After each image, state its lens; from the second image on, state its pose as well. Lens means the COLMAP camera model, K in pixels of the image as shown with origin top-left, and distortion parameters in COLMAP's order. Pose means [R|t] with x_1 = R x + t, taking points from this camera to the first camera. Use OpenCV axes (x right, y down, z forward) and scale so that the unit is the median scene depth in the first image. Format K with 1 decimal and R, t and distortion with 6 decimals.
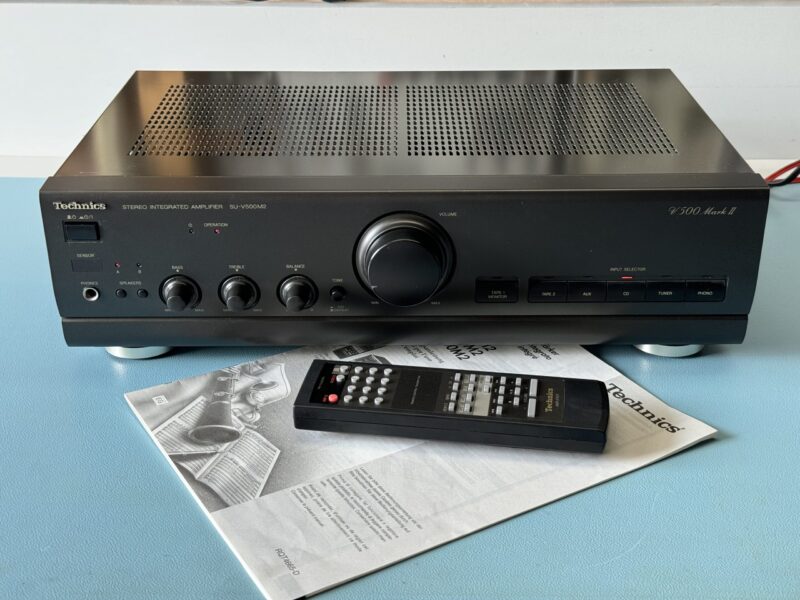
lens RADIAL K [[1134.0, 0, 399.3], [0, 1134.0, 304.7], [0, 0, 1]] dist [0.147506, 0.000000]
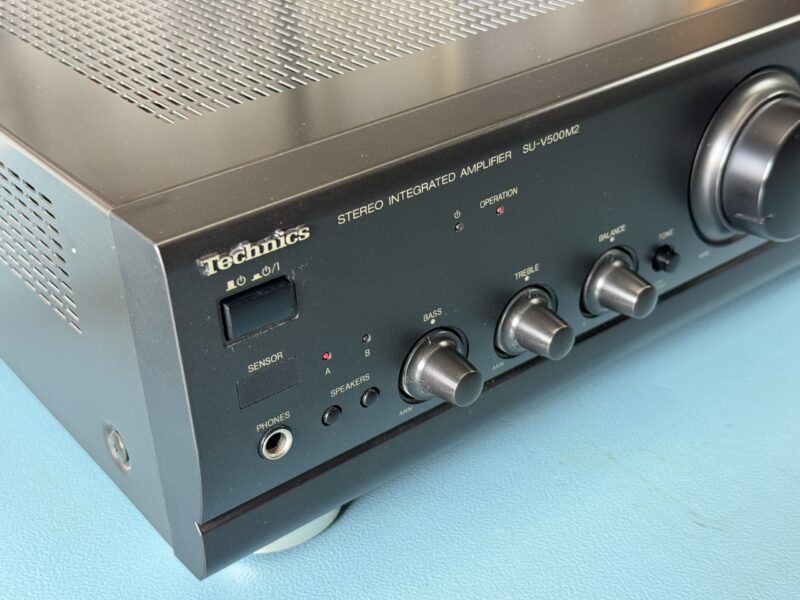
lens RADIAL K [[1134.0, 0, 395.6], [0, 1134.0, 300.8], [0, 0, 1]] dist [0.147506, 0.000000]
pose [[0.793190, -0.337904, 0.506627, -0.439260], [0.313444, 0.939805, 0.136083, -0.105687], [-0.522114, 0.050860, 0.851358, 0.619579]]
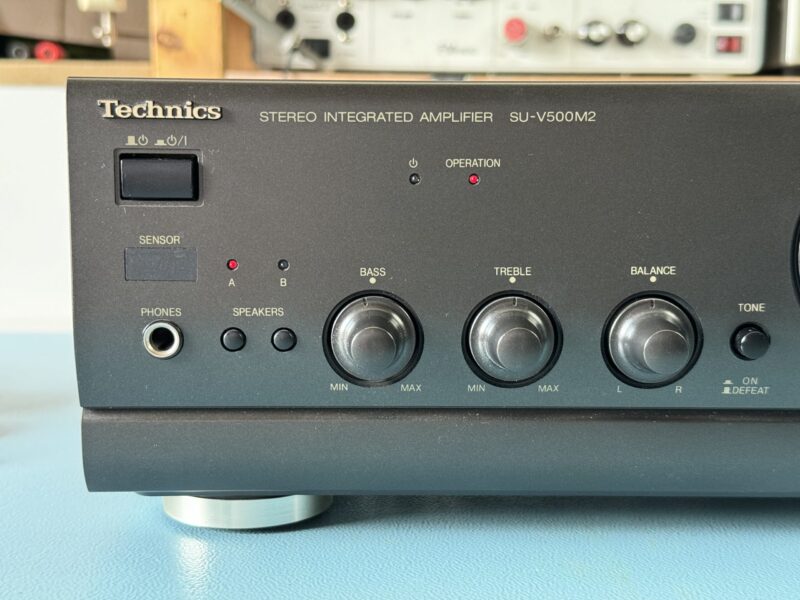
lens RADIAL K [[1134.0, 0, 398.8], [0, 1134.0, 298.6], [0, 0, 1]] dist [0.147506, 0.000000]
pose [[0.999768, 0.008241, 0.019920, -0.194192], [-0.001165, 0.943342, -0.331819, 0.116315], [-0.021526, 0.331719, 0.943133, 0.610410]]
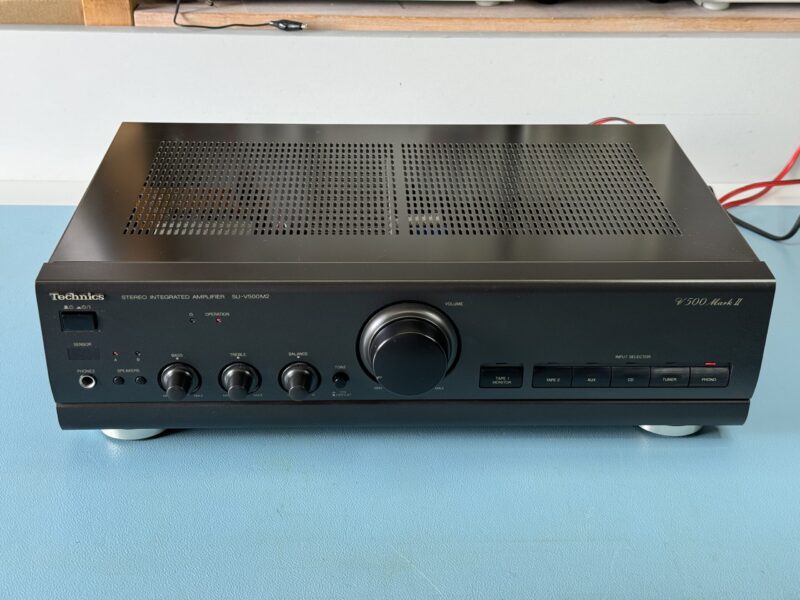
lens RADIAL K [[1134.0, 0, 401.7], [0, 1134.0, 301.5], [0, 0, 1]] dist [0.147506, 0.000000]
pose [[0.999264, 0.001226, 0.038351, -0.039640], [-0.002493, 0.999452, 0.033006, -0.112290], [-0.038289, -0.033077, 0.998719, 0.015878]]
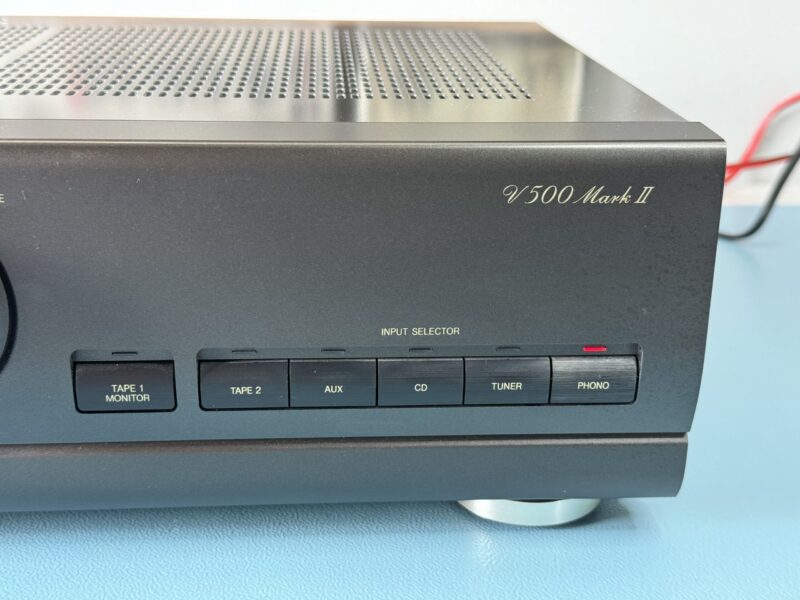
lens RADIAL K [[1134.0, 0, 404.1], [0, 1134.0, 298.3], [0, 0, 1]] dist [0.147506, 0.000000]
pose [[0.997854, -0.003137, 0.065410, 0.166484], [0.010846, 0.992974, -0.117838, 0.007846], [-0.064581, 0.118294, 0.990876, 0.568116]]
